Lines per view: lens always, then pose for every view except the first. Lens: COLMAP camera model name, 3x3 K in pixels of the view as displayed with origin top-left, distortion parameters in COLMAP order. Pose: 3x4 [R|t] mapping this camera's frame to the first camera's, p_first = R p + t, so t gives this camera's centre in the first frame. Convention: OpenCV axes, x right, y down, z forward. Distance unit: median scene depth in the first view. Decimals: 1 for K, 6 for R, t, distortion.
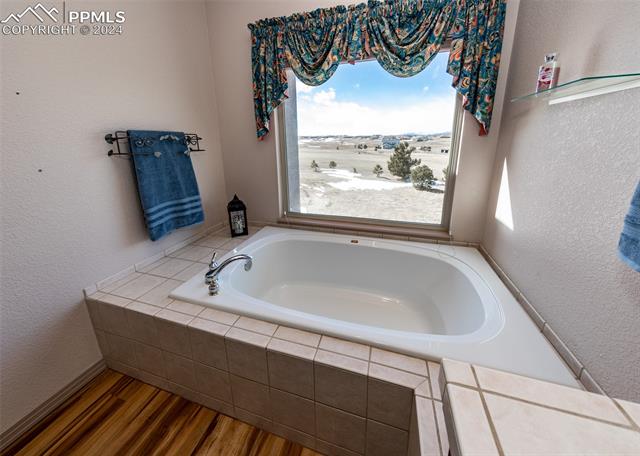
lens RADIAL K [[226.9, 0, 312.2], [0, 226.9, 193.6], [0, 0, 1]] dist [0.001283, 0.000084]
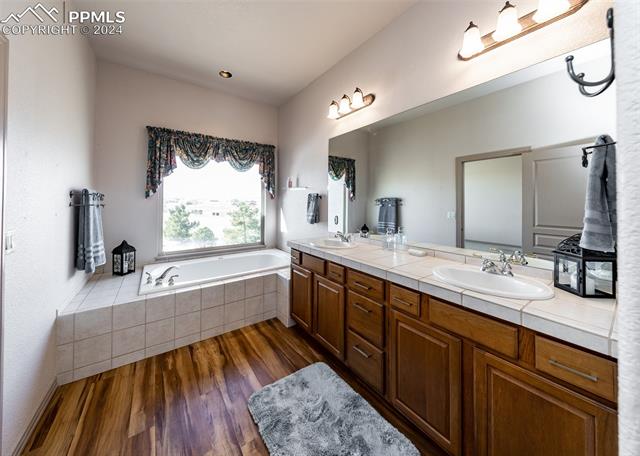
lens RADIAL K [[226.9, 0, 312.2], [0, 226.9, 193.6], [0, 0, 1]] dist [0.001283, 0.000084]
pose [[0.615833, 0.043918, 0.786651, -0.811980], [0.169740, 0.967603, -0.186902, 0.195508], [-0.769375, 0.248627, 0.588428, -0.698261]]
